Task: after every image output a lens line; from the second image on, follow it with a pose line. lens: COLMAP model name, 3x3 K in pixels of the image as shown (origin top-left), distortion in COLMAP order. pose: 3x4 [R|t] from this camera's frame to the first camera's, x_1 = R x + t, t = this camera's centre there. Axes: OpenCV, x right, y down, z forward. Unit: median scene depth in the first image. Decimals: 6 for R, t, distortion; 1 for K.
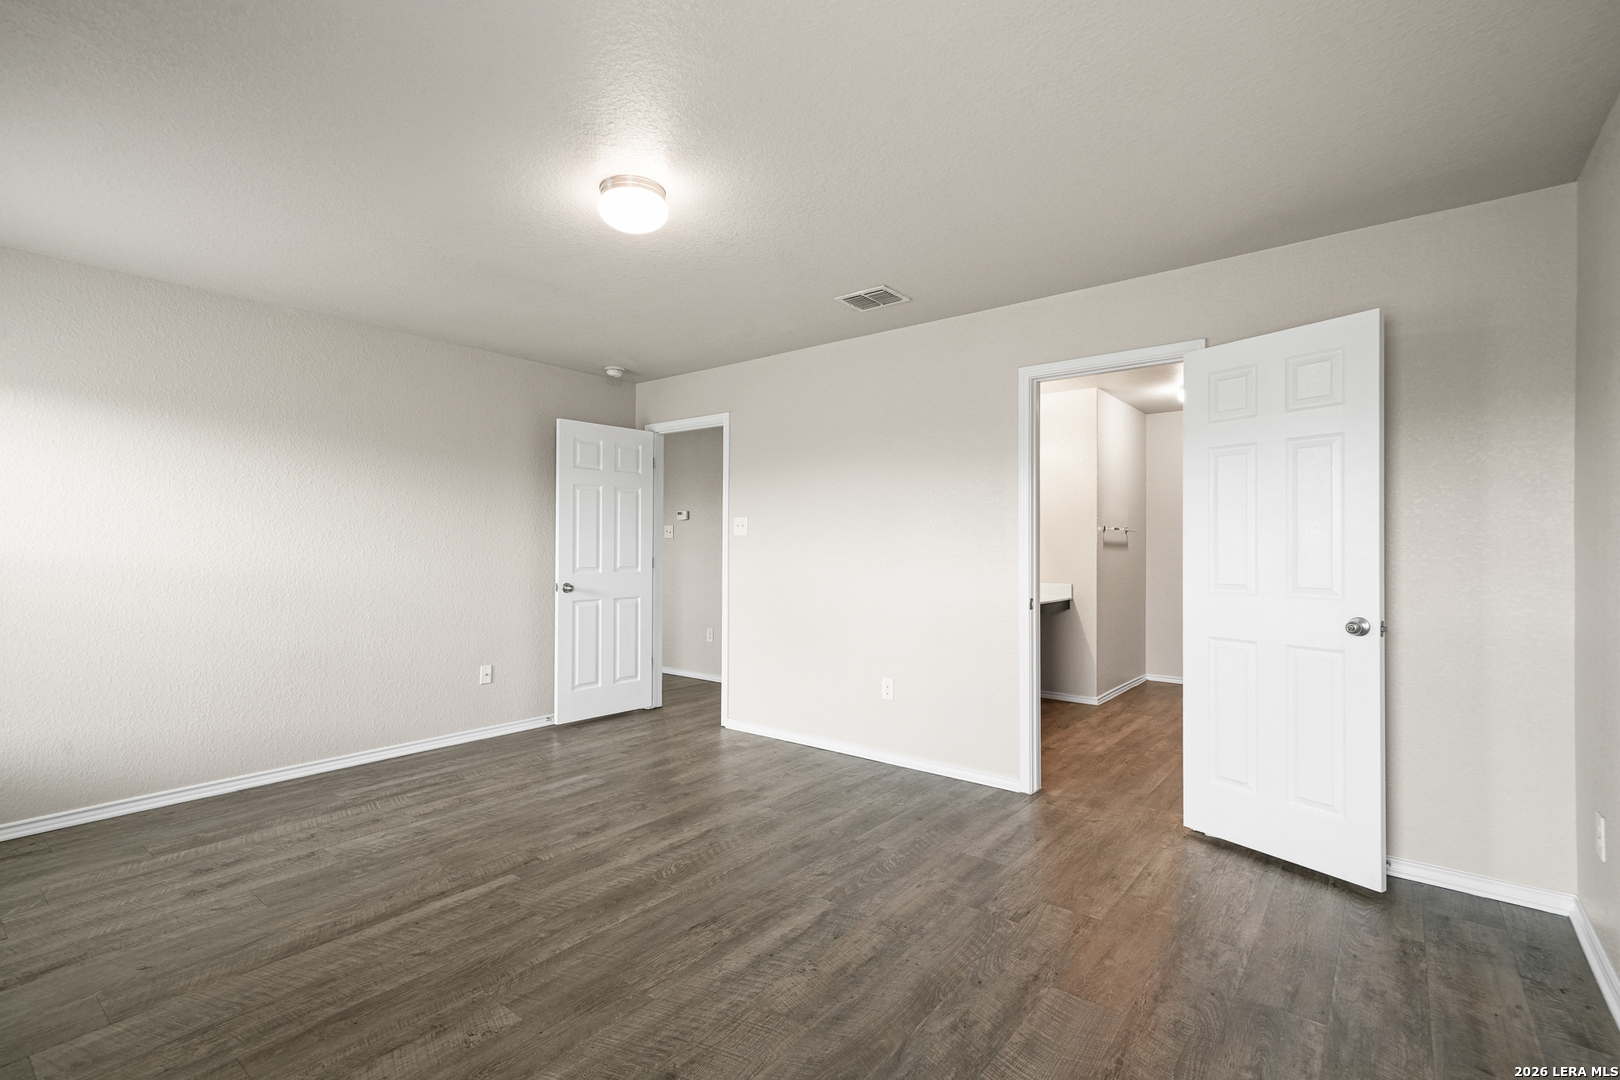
lens RADIAL K [[748.9, 0, 811.1], [0, 748.9, 545.1], [0, 0, 1]] dist [0.005687, 0.007202]
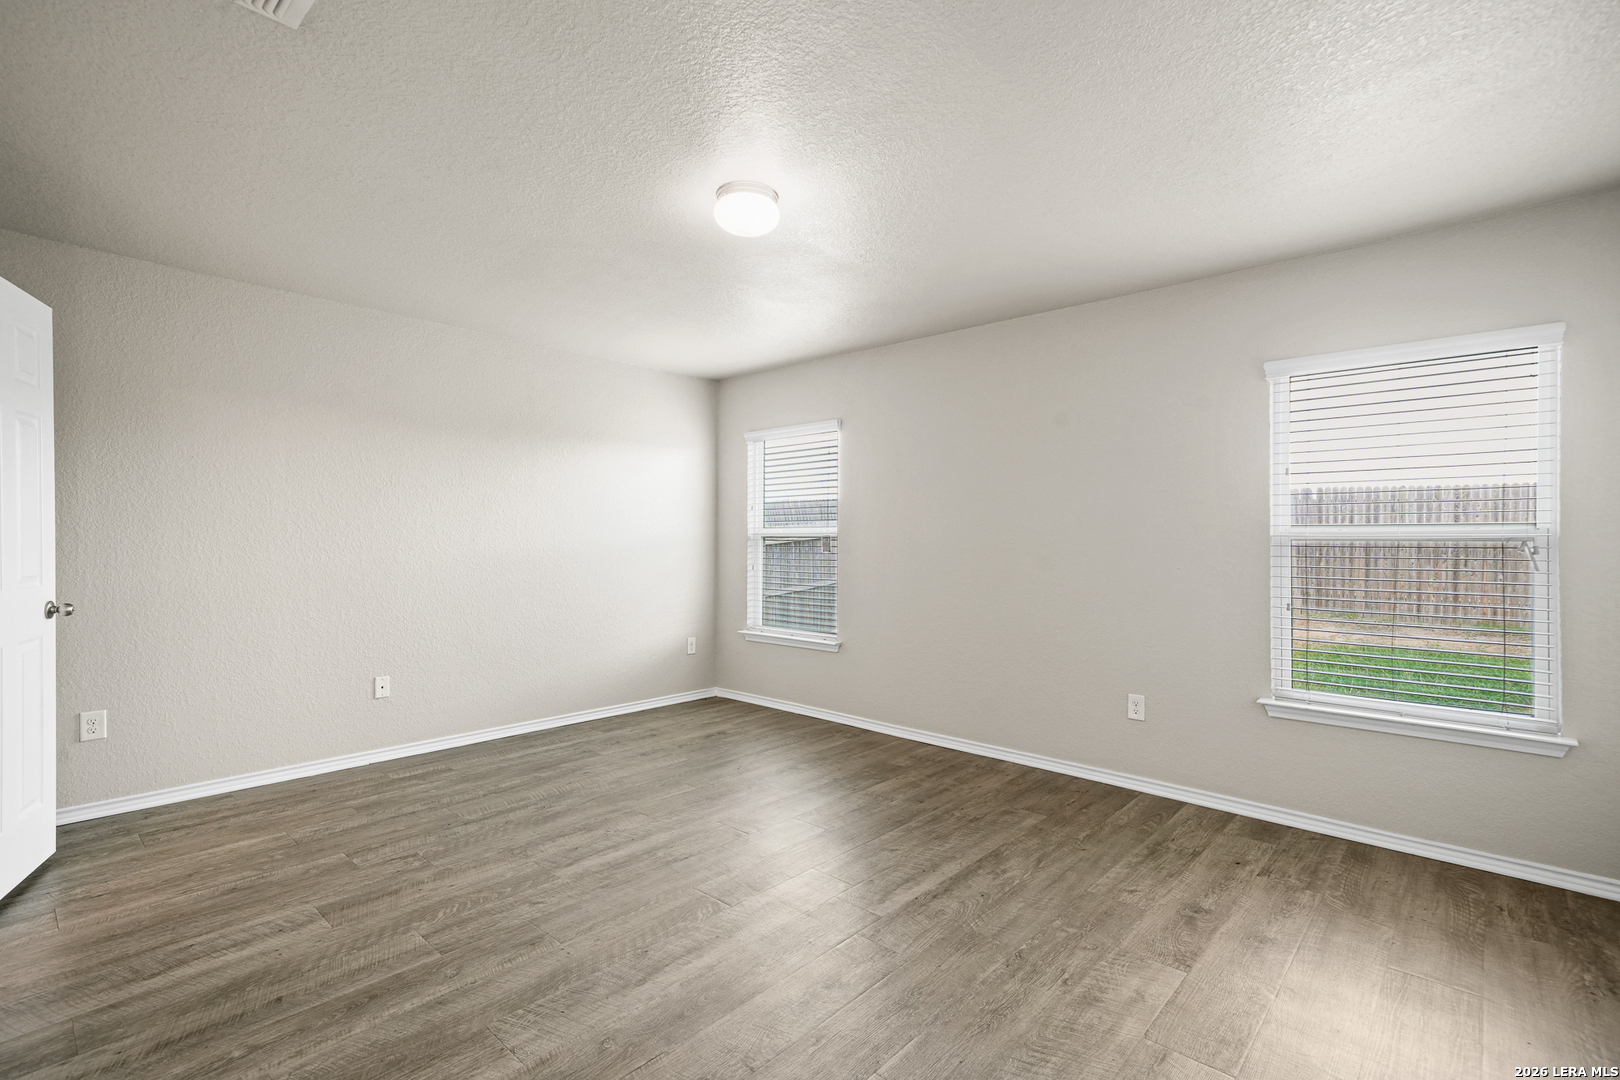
lens RADIAL K [[748.9, 0, 799.1], [0, 748.9, 538.4], [0, 0, 1]] dist [0.005687, 0.007202]
pose [[-0.996672, -0.009892, 0.080909, -0.404880], [-0.010243, 0.999940, -0.003917, 0.004366], [-0.080866, -0.004732, -0.996714, 2.066027]]
